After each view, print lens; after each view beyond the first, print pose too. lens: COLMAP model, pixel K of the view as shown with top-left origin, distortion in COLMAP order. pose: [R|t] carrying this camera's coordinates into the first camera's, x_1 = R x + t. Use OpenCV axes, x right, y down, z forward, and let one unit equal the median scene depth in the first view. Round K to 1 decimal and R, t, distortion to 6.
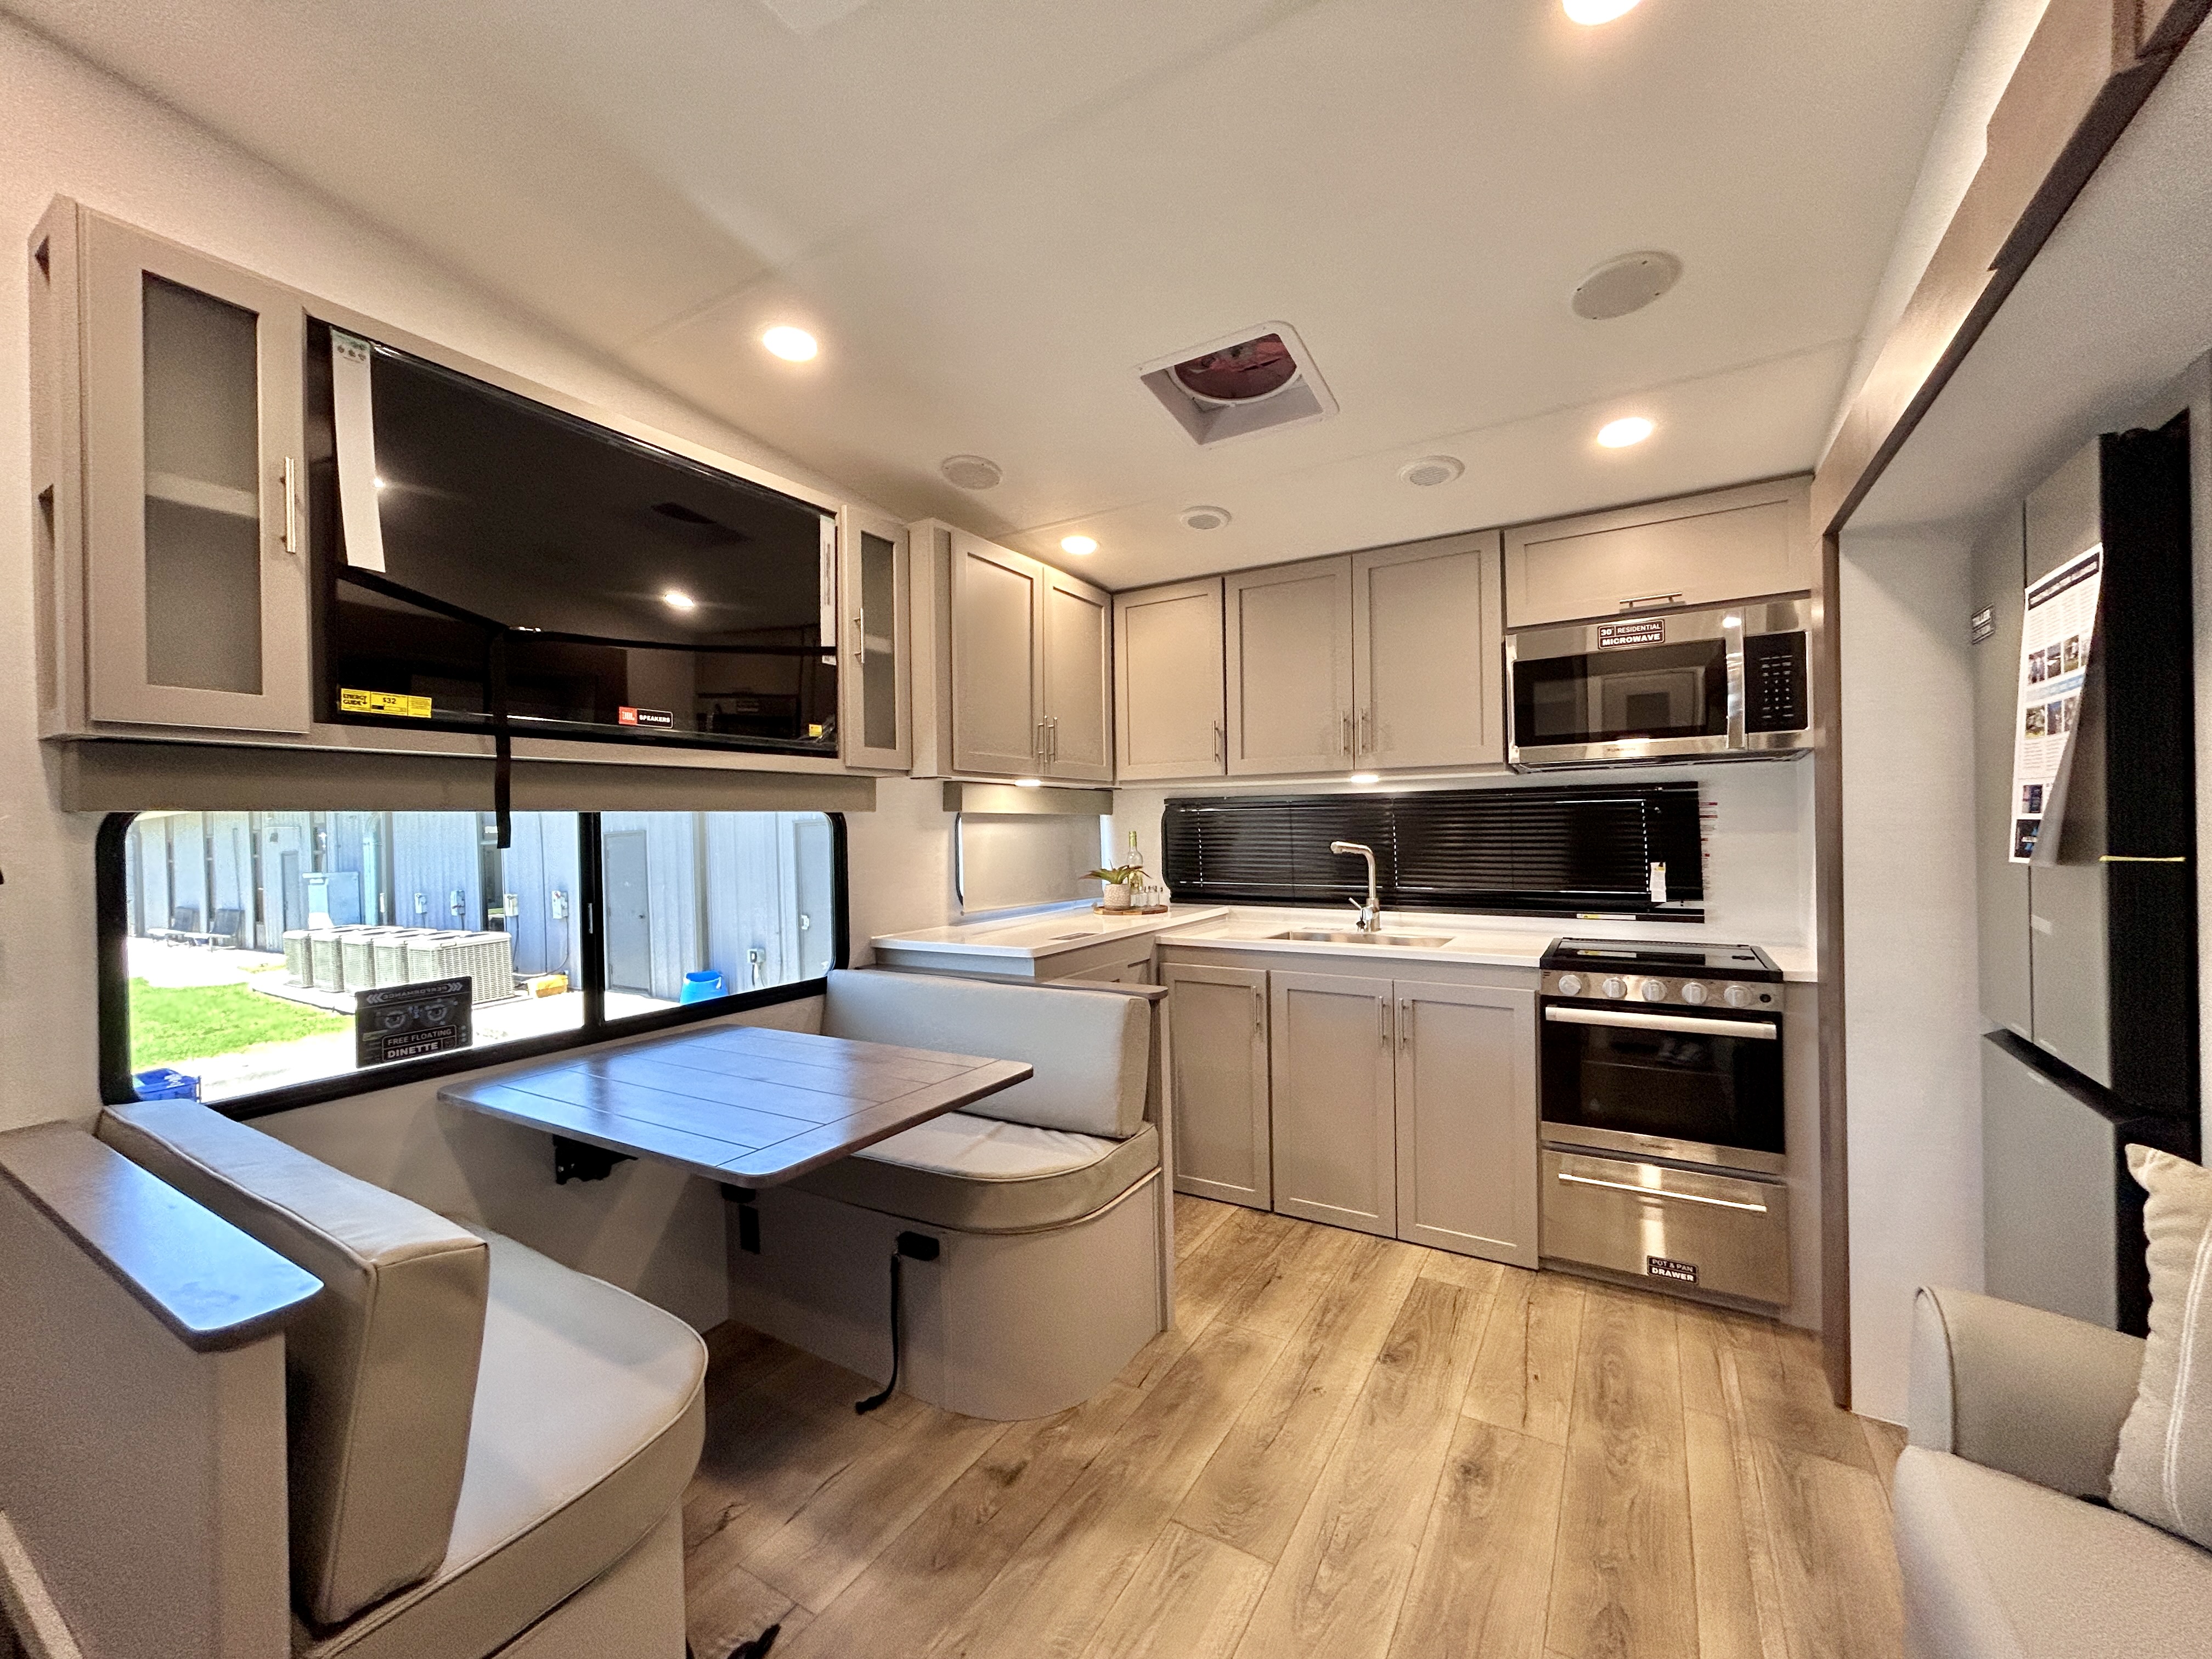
lens RADIAL K [[889.6, 0, 1100.4], [0, 889.6, 830.0], [0, 0, 1]] dist [-0.000600, -0.000170]
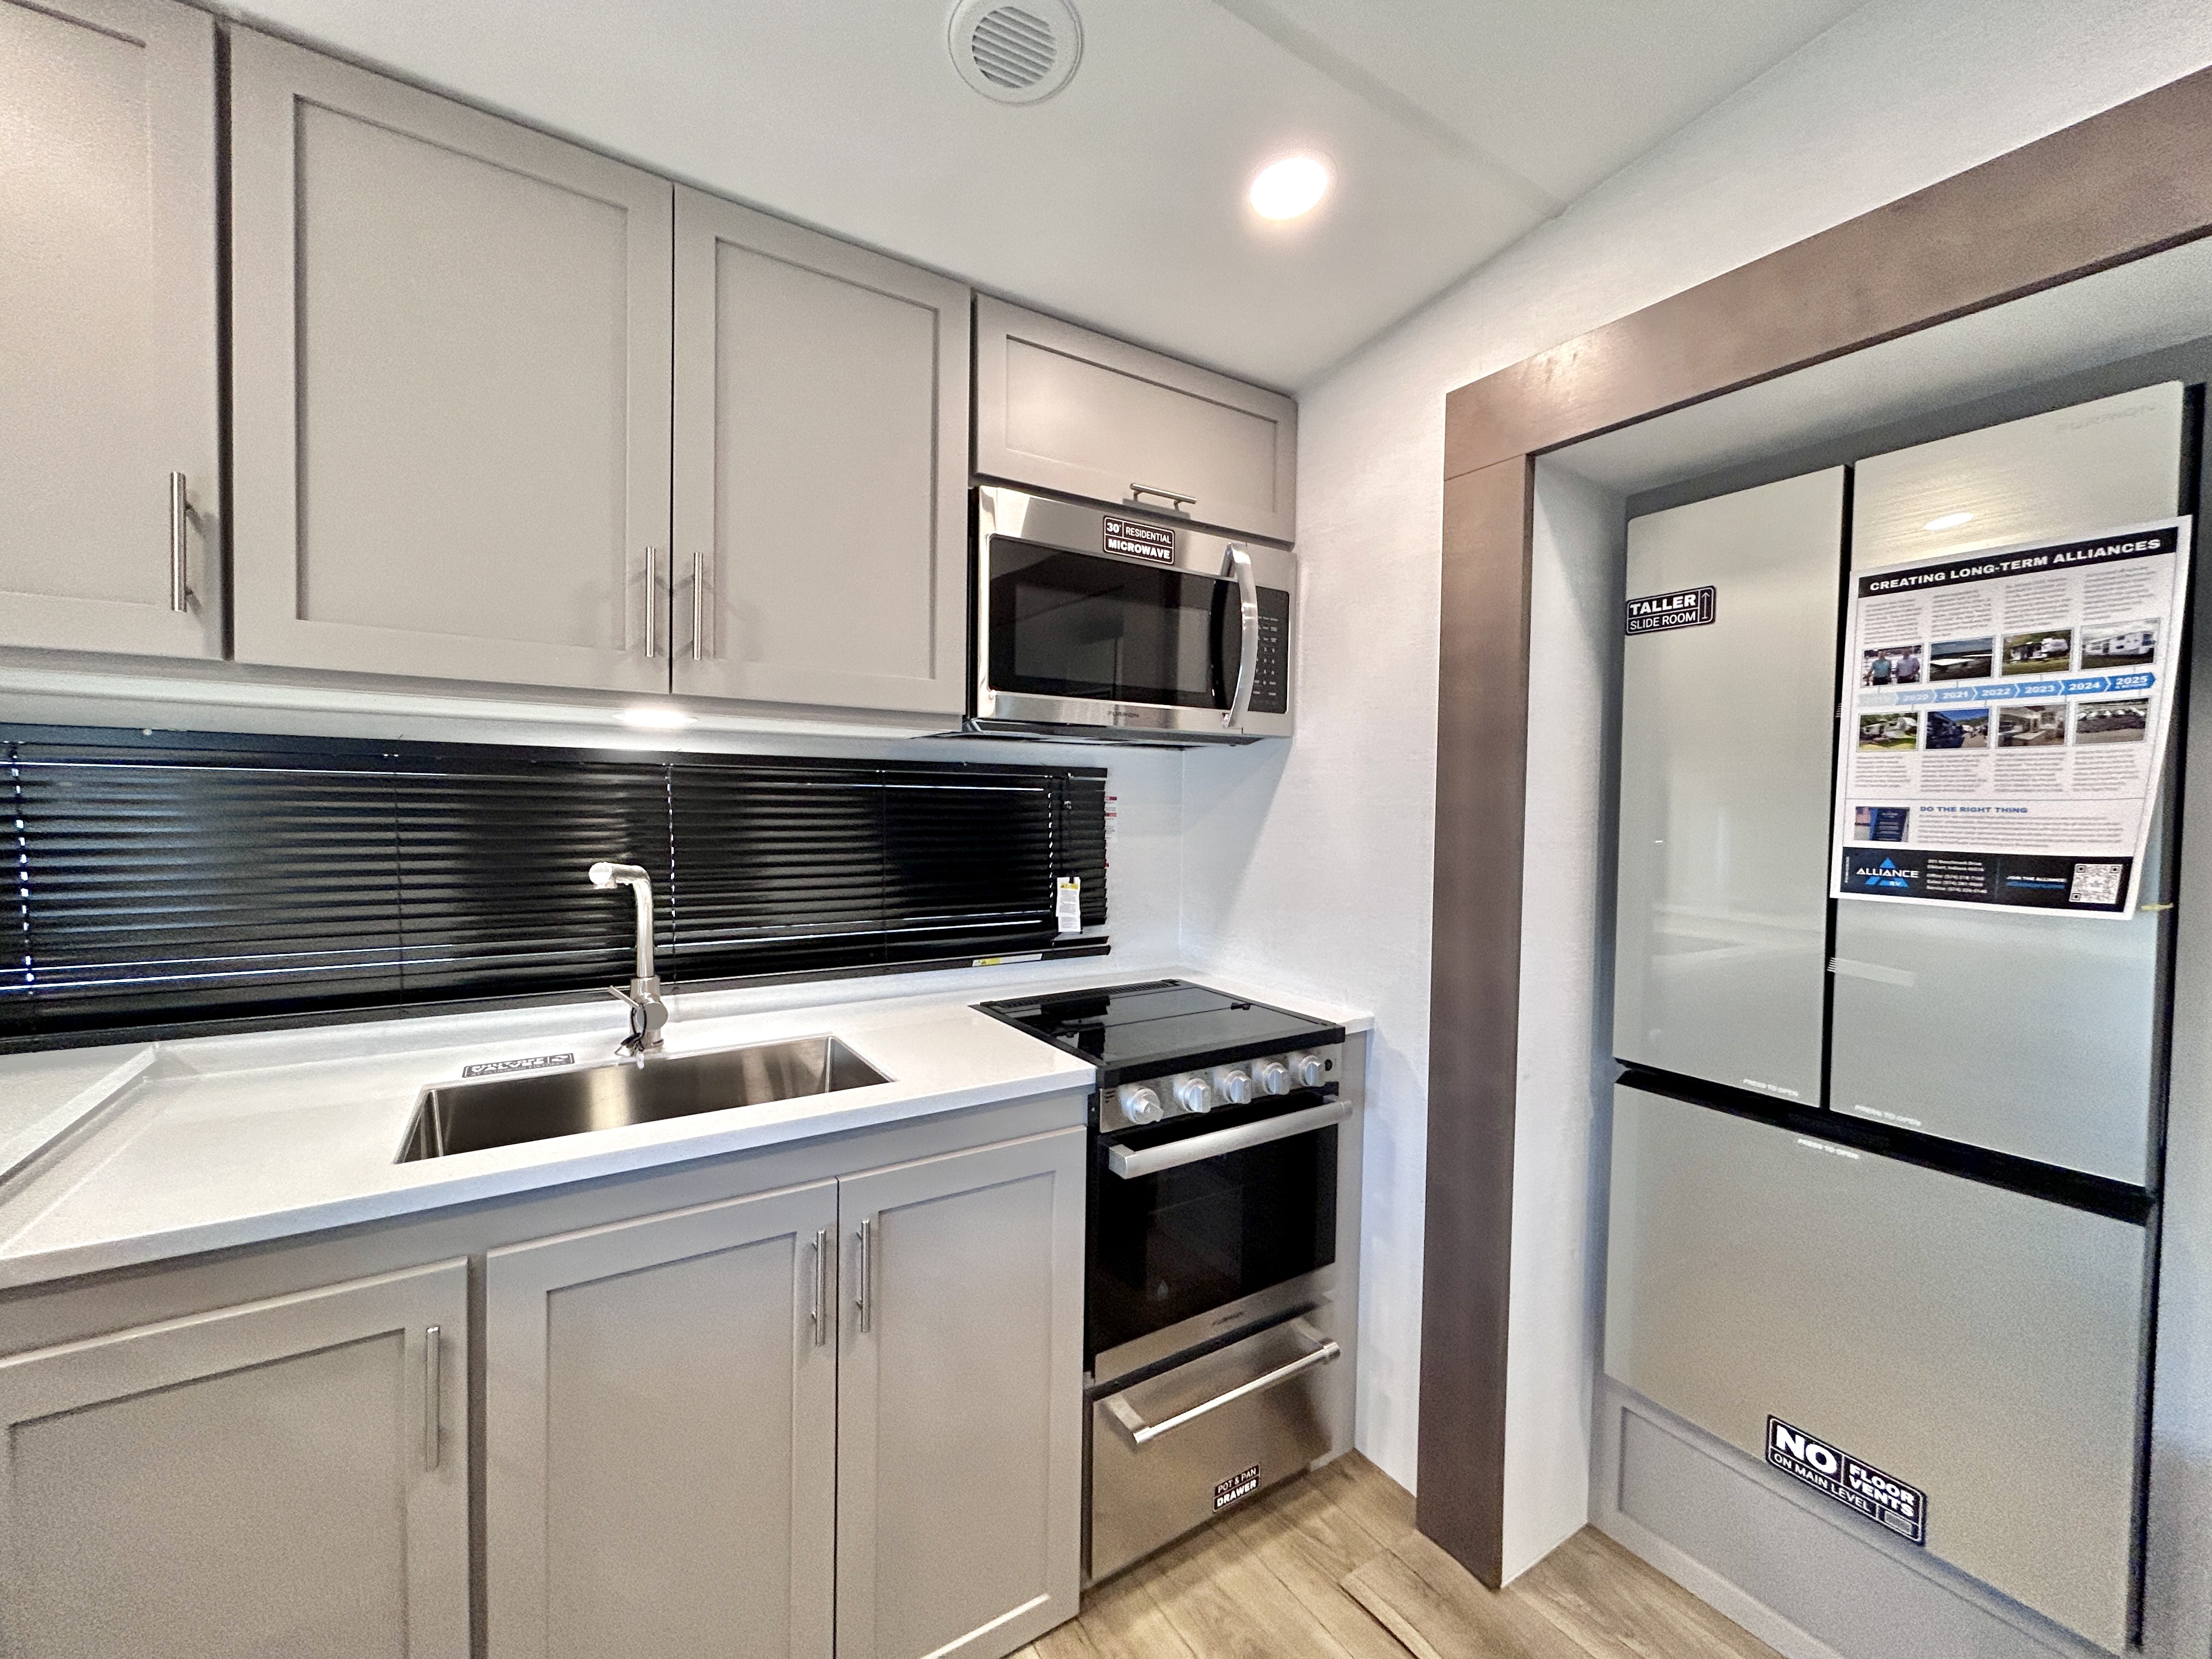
lens RADIAL K [[886.7, 0, 1101.0], [0, 886.7, 828.6], [0, 0, 1]] dist [0.000593, 0.000686]
pose [[0.437000, -0.005809, 0.899443, -0.010657], [-0.019935, 0.999671, 0.016142, -0.017250], [-0.899240, -0.024985, 0.436741, 0.761554]]
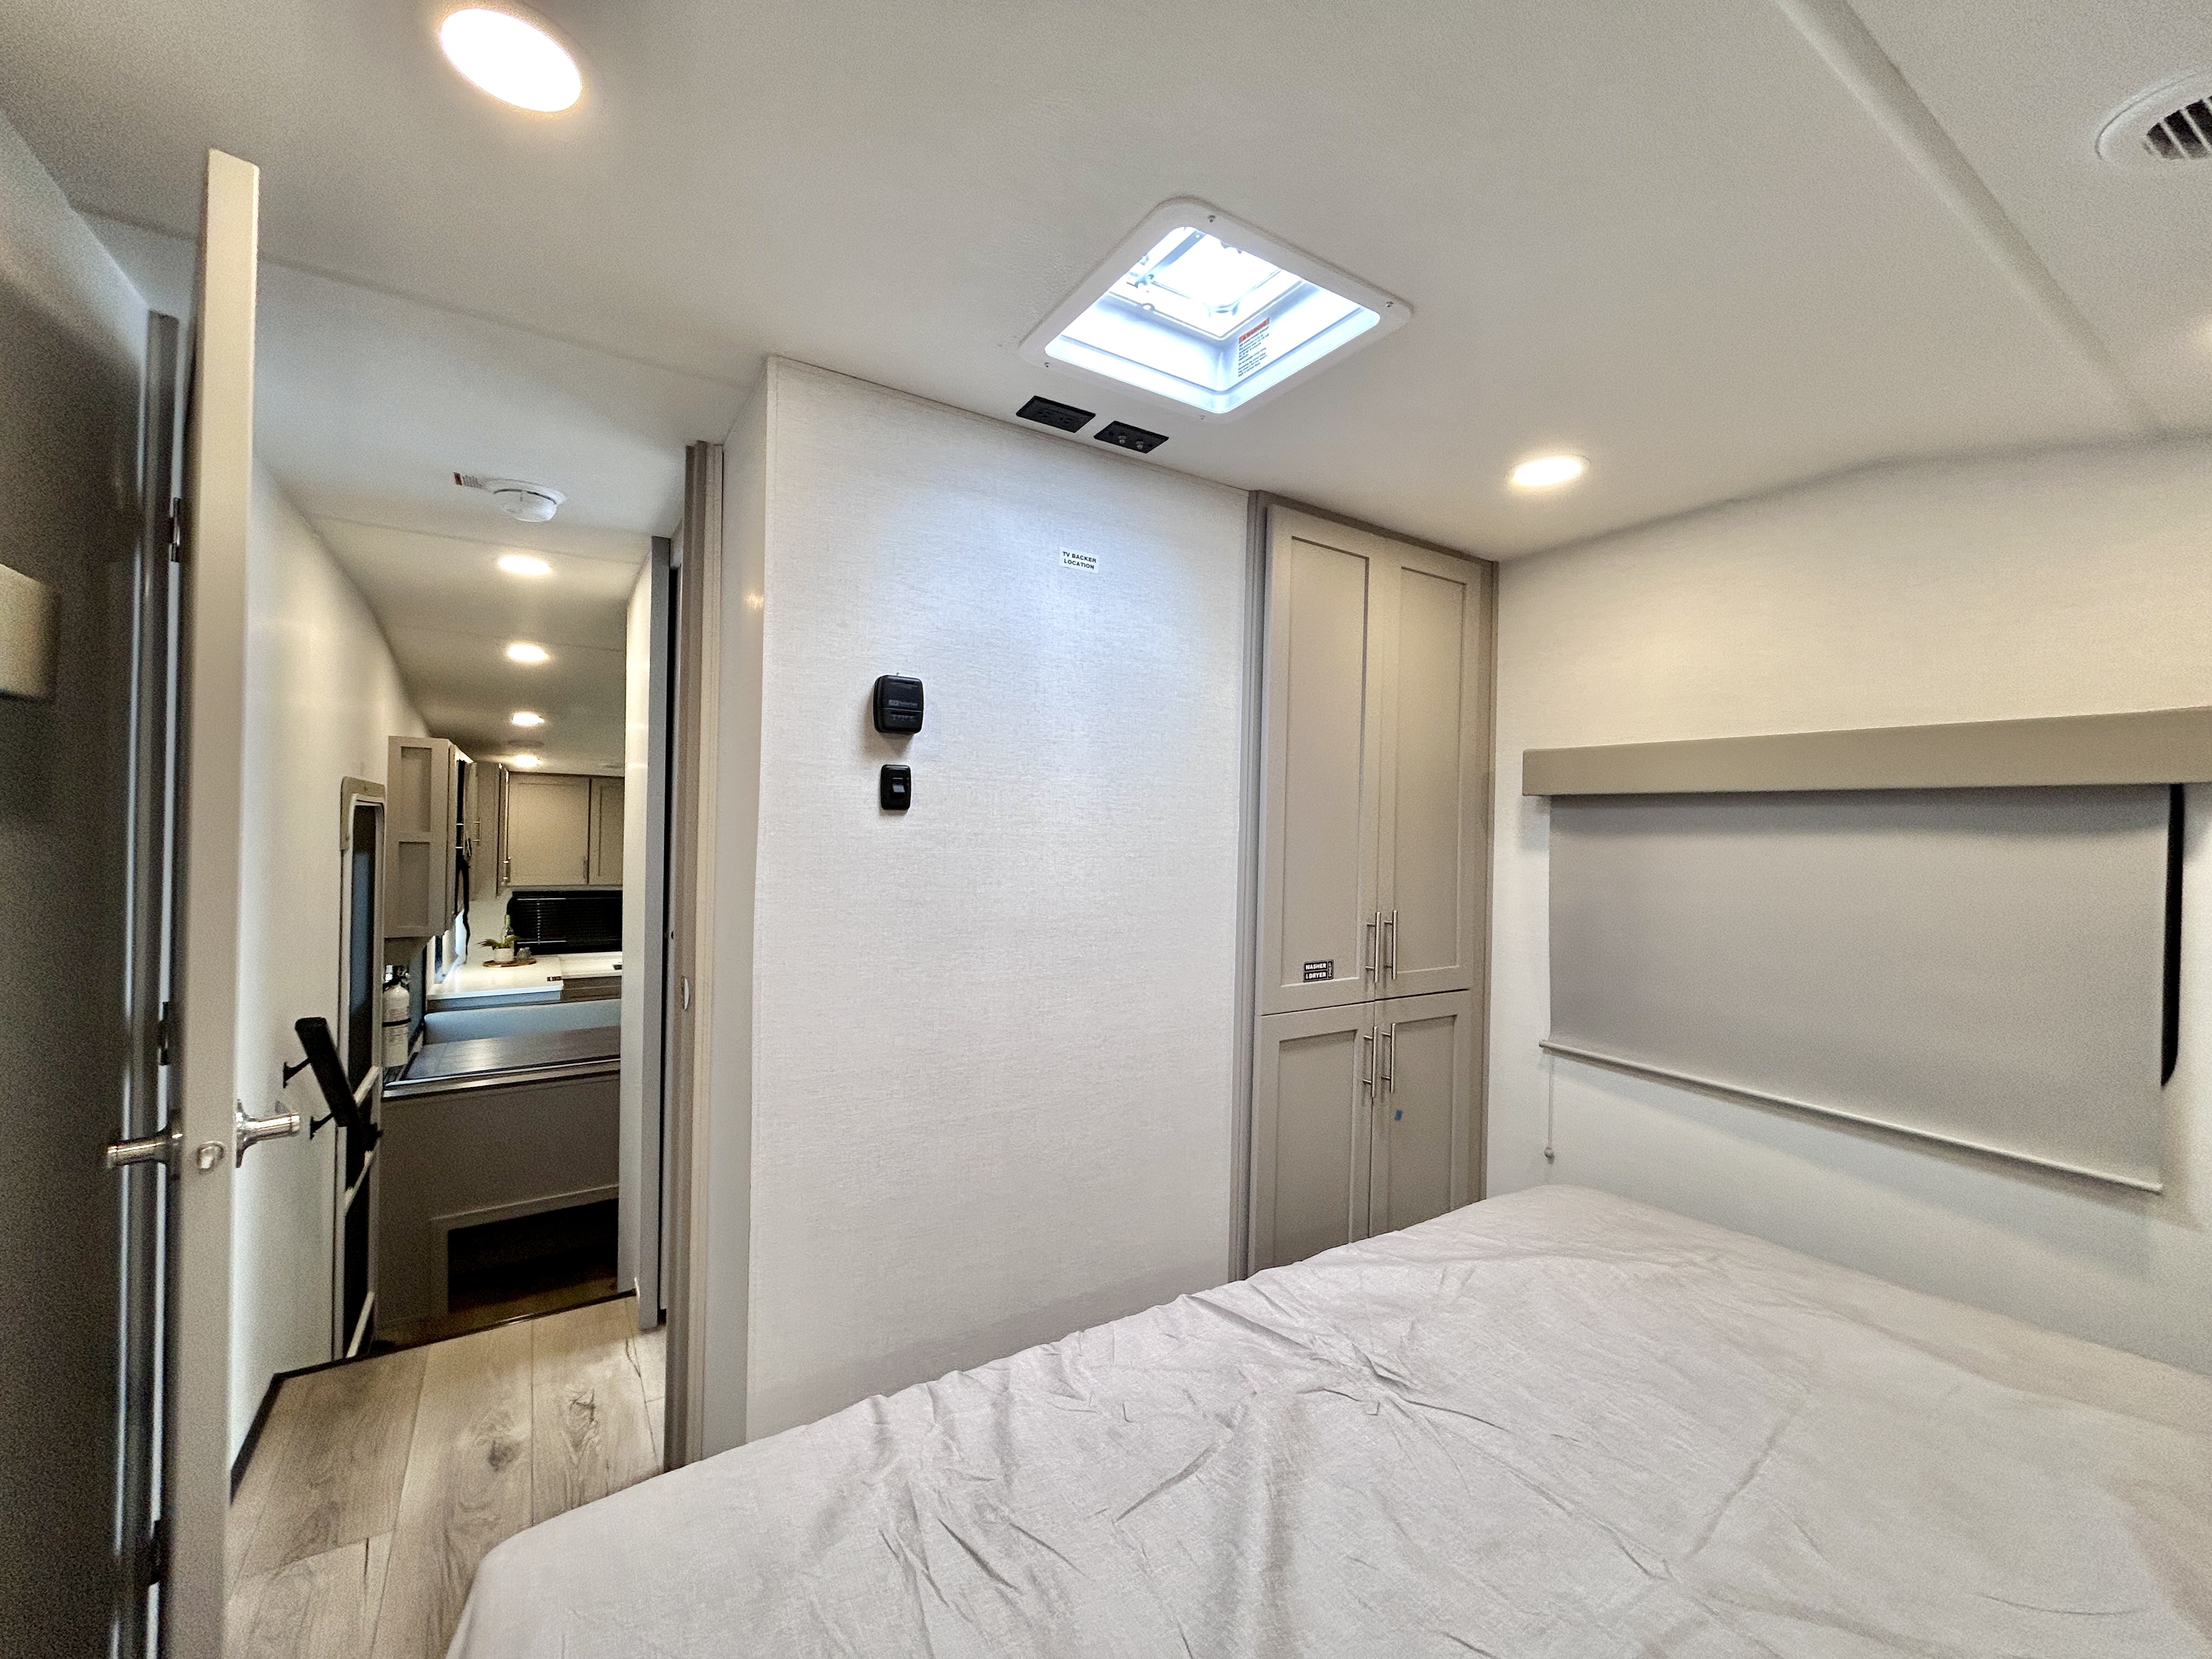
lens RADIAL K [[891.3, 0, 1103.1], [0, 891.3, 828.2], [0, 0, 1]] dist [0.000489, 0.000042]
pose [[0.437520, 0.026968, 0.898804, -1.412457], [-0.025983, 0.999512, -0.017342, -0.230622], [-0.898833, -0.015766, 0.438007, -1.043164]]
